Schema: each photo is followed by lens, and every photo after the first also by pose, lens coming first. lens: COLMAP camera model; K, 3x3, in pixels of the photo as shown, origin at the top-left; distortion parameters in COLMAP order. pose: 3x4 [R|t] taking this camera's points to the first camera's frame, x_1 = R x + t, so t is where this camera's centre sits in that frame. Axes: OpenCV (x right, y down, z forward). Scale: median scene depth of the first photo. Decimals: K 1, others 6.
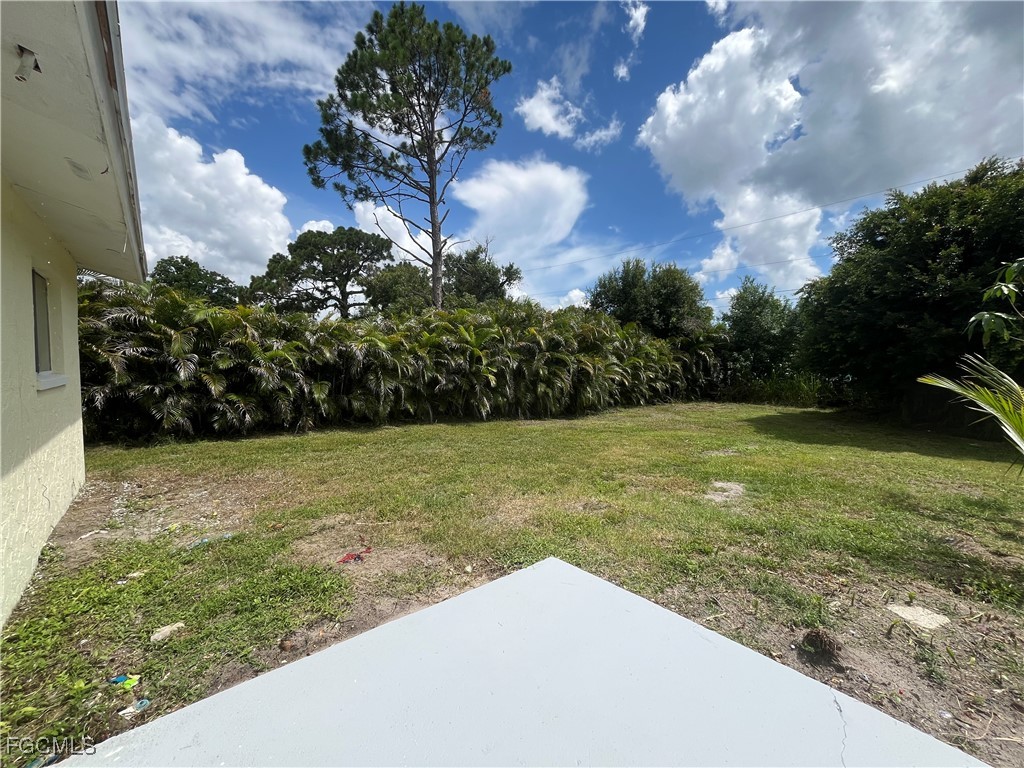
lens RADIAL K [[417.2, 0, 509.7], [0, 417.2, 387.5], [0, 0, 1]] dist [-0.009754, 0.001100]
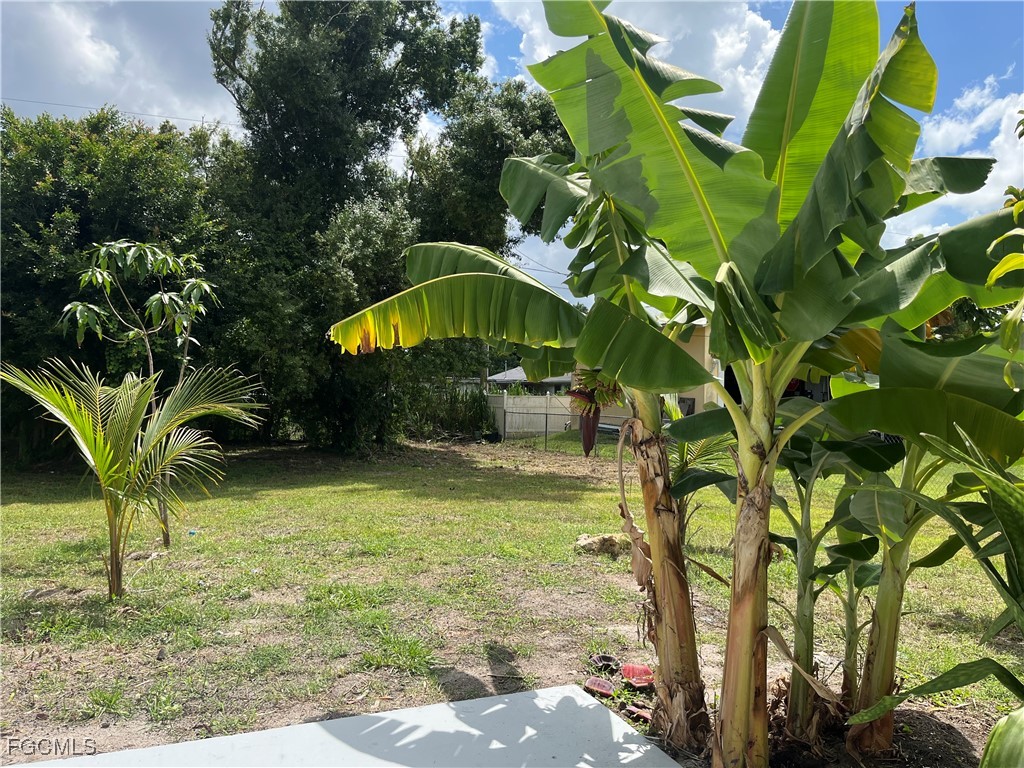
lens RADIAL K [[781.5, 0, 515.9], [0, 781.5, 386.2], [0, 0, 1]] dist [0.020003, -0.031073]
pose [[0.263992, 0.006566, 0.964502, -0.035409], [0.037836, 0.999137, -0.017158, 0.017864], [-0.963782, 0.041022, 0.263516, -0.098735]]
